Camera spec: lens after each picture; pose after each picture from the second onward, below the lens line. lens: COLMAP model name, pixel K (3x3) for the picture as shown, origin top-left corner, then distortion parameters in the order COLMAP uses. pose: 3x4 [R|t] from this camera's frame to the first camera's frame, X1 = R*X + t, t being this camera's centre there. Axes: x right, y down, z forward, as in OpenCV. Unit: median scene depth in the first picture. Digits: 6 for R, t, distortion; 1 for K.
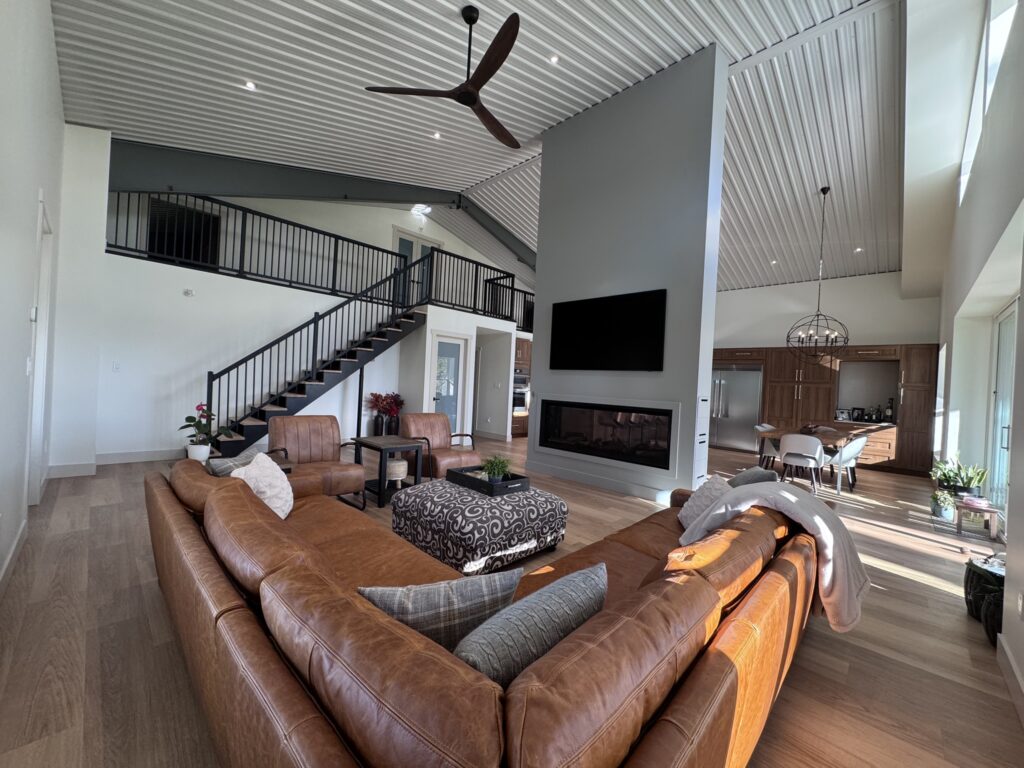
lens RADIAL K [[403.8, 0, 512.0], [0, 403.8, 384.0], [0, 0, 1]] dist [-0.015452, 0.007018]
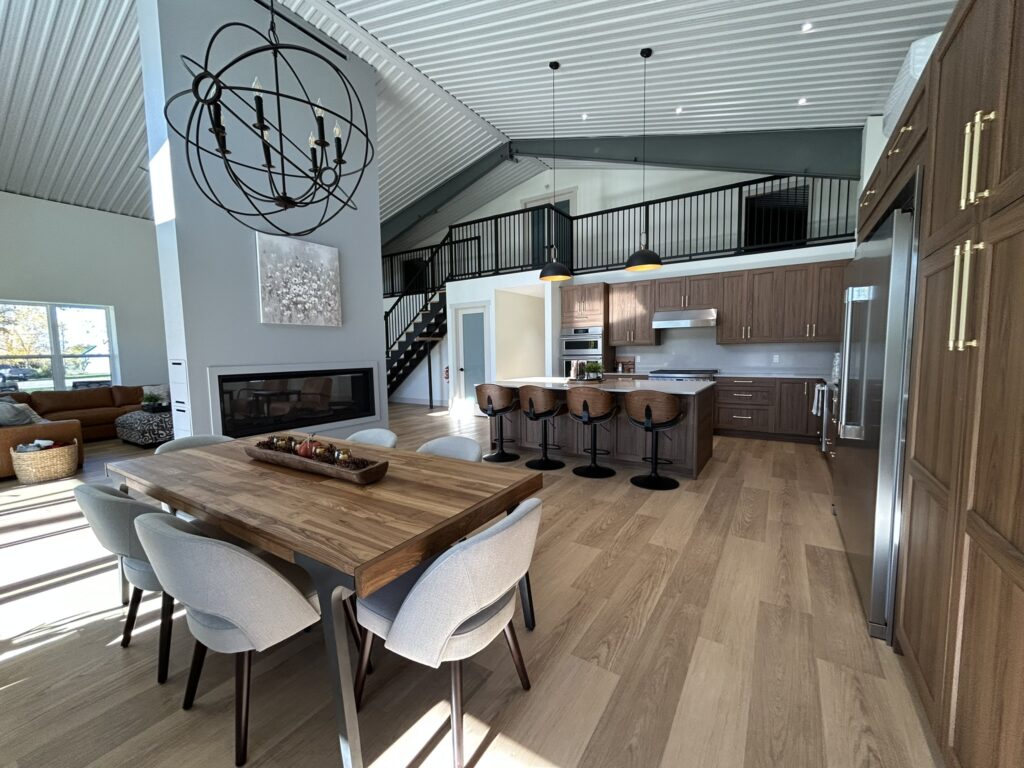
lens RADIAL K [[423.4, 0, 508.9], [0, 423.4, 393.8], [0, 0, 1]] dist [0.000352, -0.000491]
pose [[0.208657, 0.030158, -0.977524, 3.588914], [0.032957, 0.998740, 0.037847, 0.290631], [0.977434, -0.040113, 0.207400, 3.173810]]
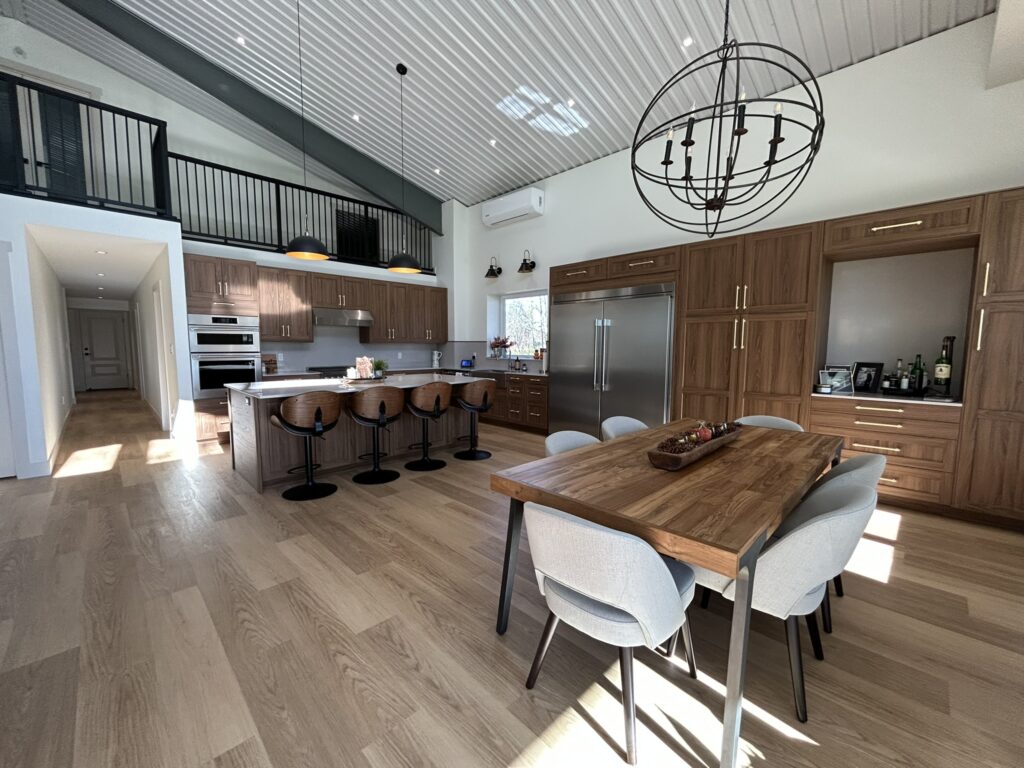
lens RADIAL K [[423.4, 0, 508.9], [0, 423.4, 393.8], [0, 0, 1]] dist [0.000352, -0.000491]
pose [[0.998440, -0.055750, -0.002968, 0.411969], [0.055698, 0.991044, 0.121369, 0.013128], [-0.003825, -0.121345, 0.992603, 0.470968]]
